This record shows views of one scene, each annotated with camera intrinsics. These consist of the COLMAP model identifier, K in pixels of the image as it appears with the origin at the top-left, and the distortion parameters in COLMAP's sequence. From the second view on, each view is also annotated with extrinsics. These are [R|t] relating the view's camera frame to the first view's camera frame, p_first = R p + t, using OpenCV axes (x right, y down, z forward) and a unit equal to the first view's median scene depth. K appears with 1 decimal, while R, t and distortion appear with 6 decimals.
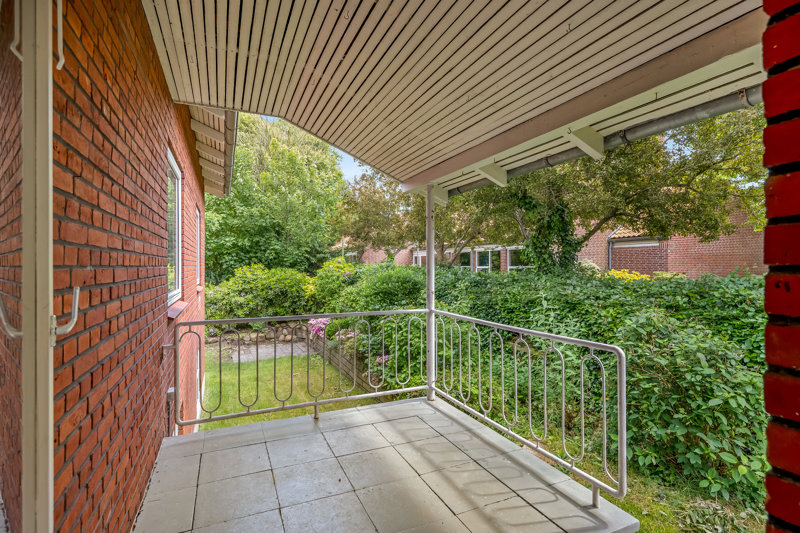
lens RADIAL K [[385.0, 0, 400.0], [0, 385.0, 266.5], [0, 0, 1]] dist [0.000983, 0.000323]
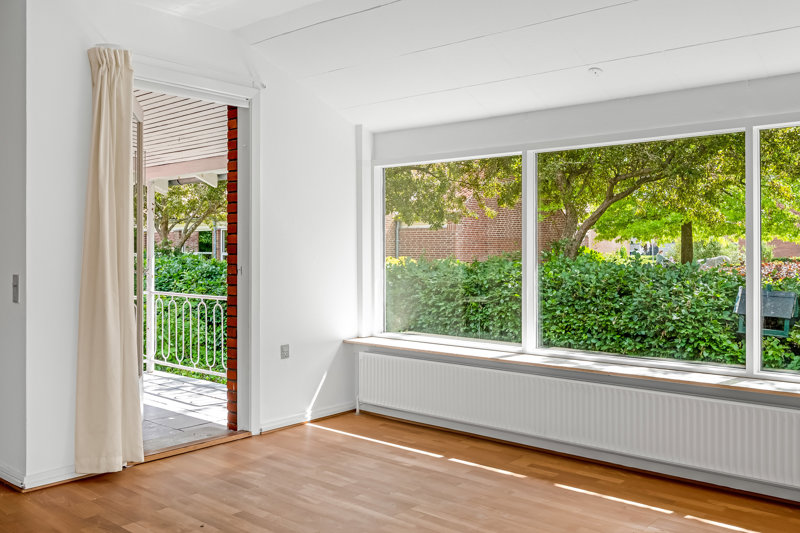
lens RADIAL K [[692.3, 0, 399.4], [0, 692.3, 247.6], [0, 0, 1]] dist [-0.002870, -0.002908]
pose [[0.909004, 0.003652, 0.416771, -0.030111], [-0.000940, 0.999977, -0.006710, -0.001330], [-0.416786, 0.005708, 0.908987, -0.337922]]
